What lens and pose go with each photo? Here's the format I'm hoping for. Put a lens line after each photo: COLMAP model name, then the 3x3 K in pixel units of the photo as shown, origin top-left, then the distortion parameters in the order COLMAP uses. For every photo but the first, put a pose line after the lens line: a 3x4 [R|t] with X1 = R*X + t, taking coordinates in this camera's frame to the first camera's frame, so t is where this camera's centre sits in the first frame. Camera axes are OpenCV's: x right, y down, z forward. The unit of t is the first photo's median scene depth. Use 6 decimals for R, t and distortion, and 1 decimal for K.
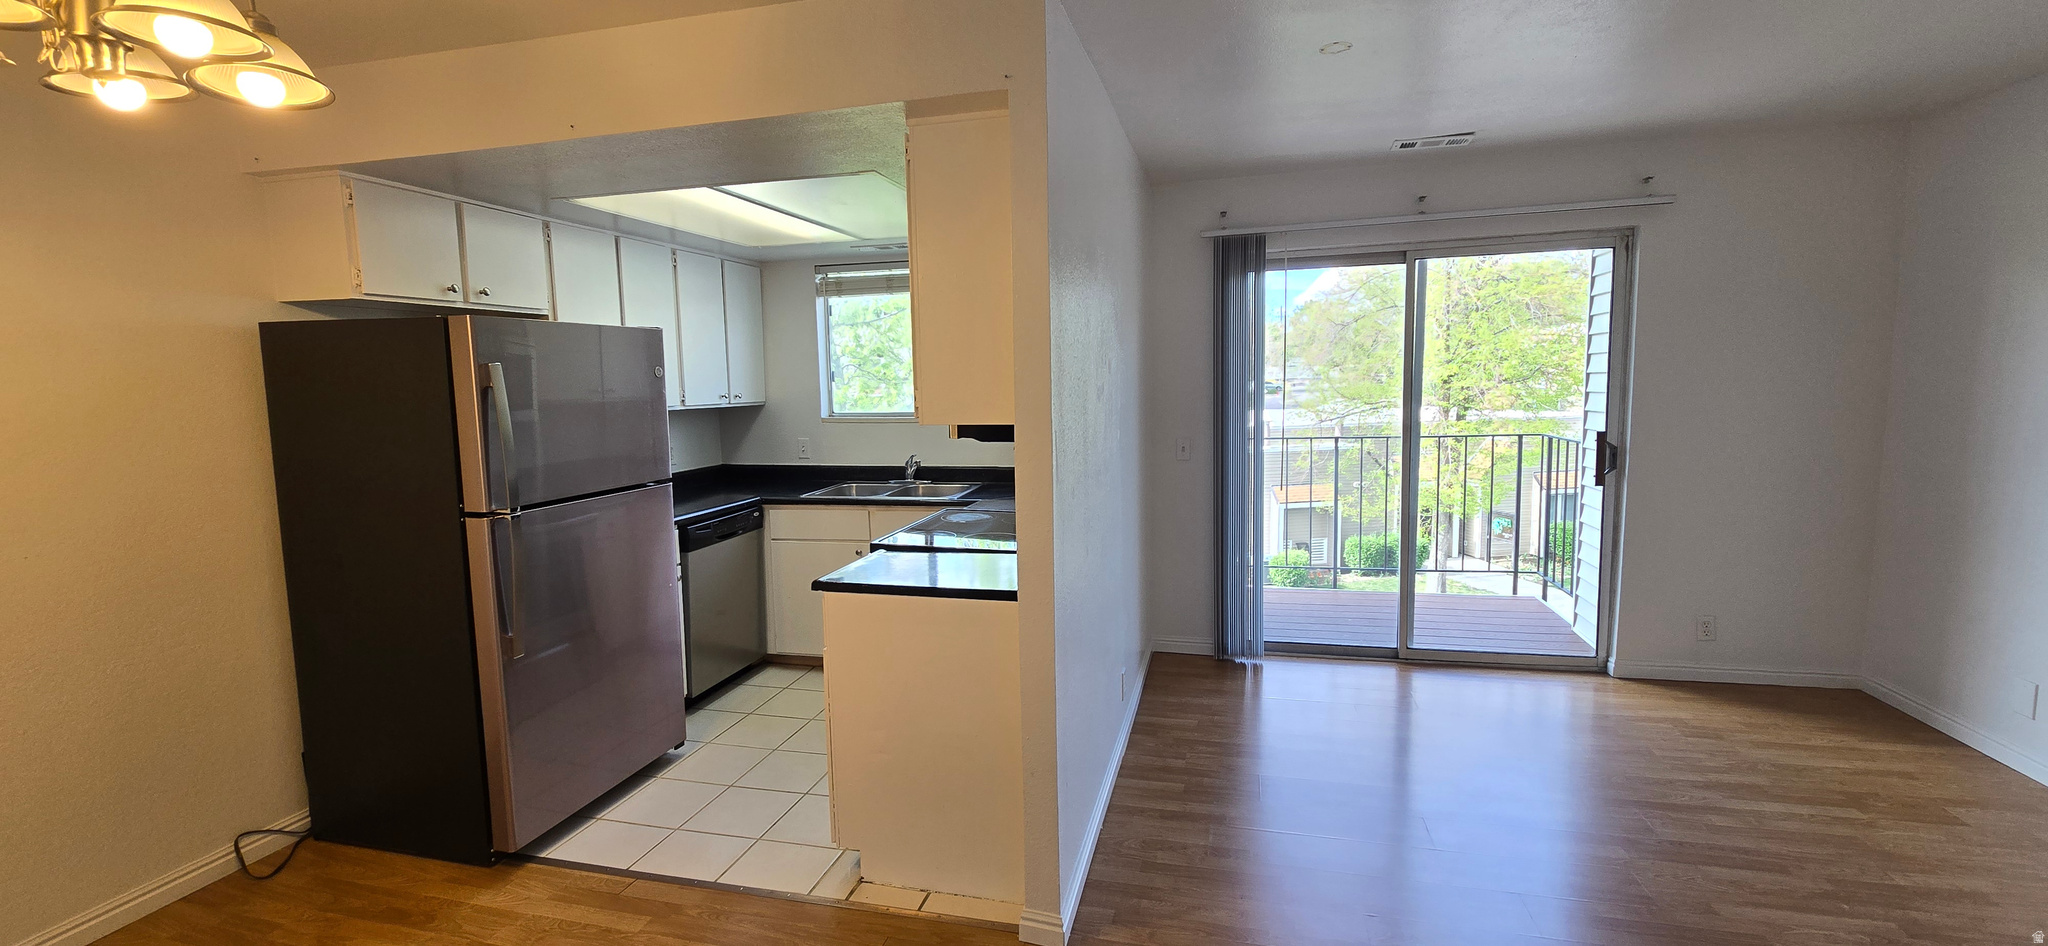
lens RADIAL K [[837.8, 0, 1018.6], [0, 837.8, 463.9], [0, 0, 1]] dist [-0.004279, 0.001112]
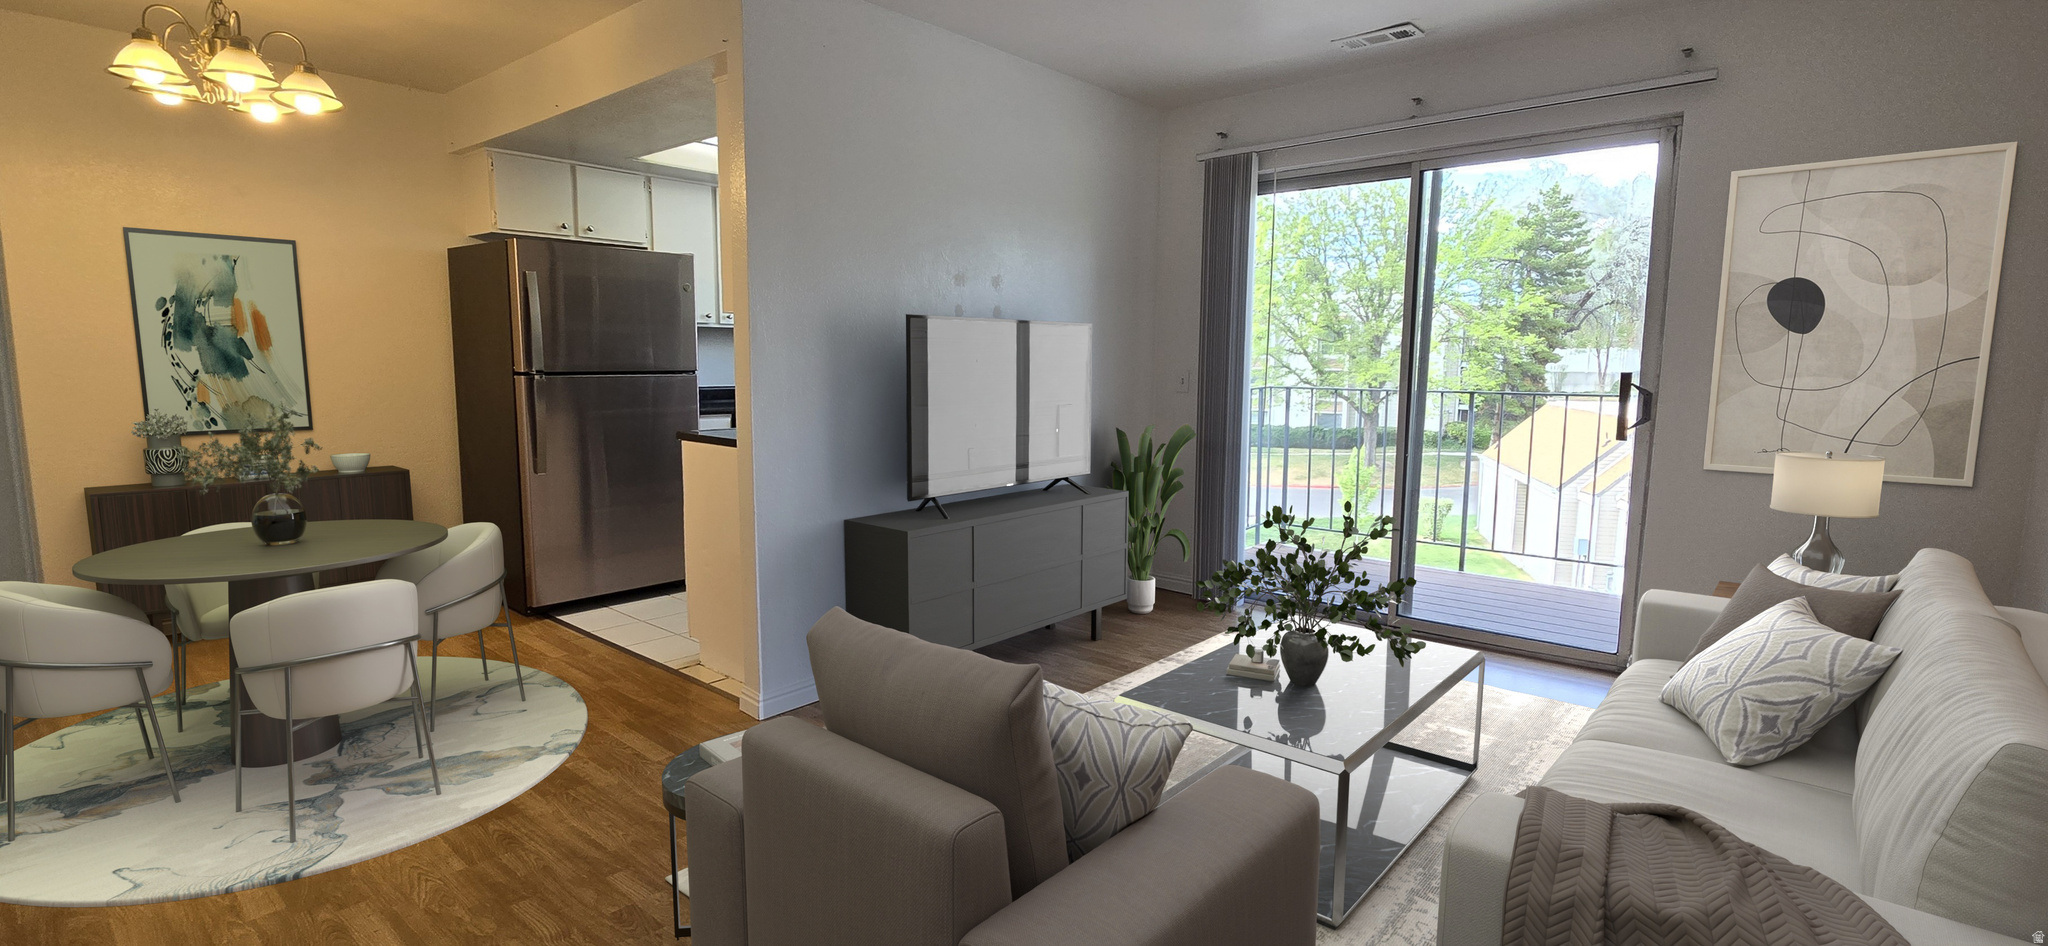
lens RADIAL K [[917.2, 0, 1024.7], [0, 917.2, 466.7], [0, 0, 1]] dist [-0.002134, -0.000210]
pose [[0.896247, 0.085667, -0.435204, 0.627869], [-0.074988, 0.996313, 0.041690, 0.063499], [0.437171, -0.004730, 0.899366, -0.055465]]
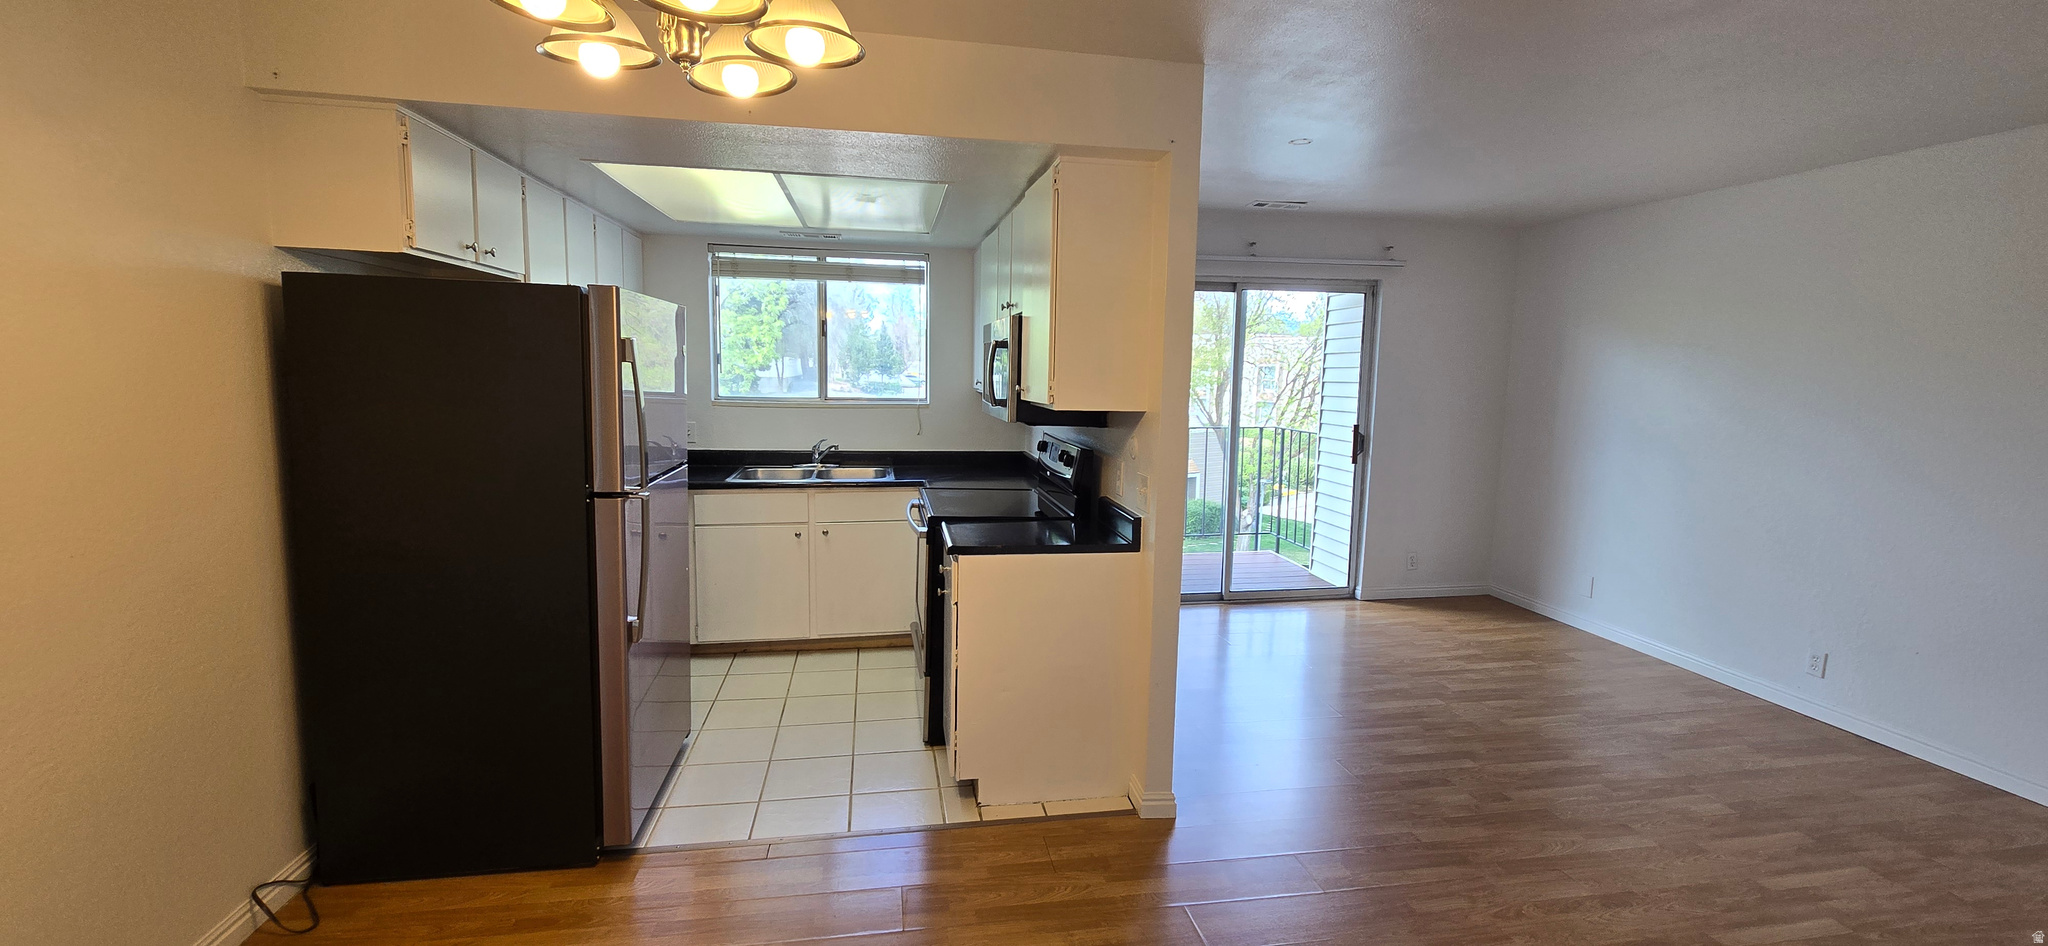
lens RADIAL K [[837.8, 0, 1025.4], [0, 837.8, 467.3], [0, 0, 1]] dist [-0.004279, 0.001112]
pose [[0.910045, -0.008224, 0.414429, -0.431271], [0.001977, 0.999878, 0.015501, 0.010538], [-0.414506, -0.013287, 0.909950, -0.049536]]
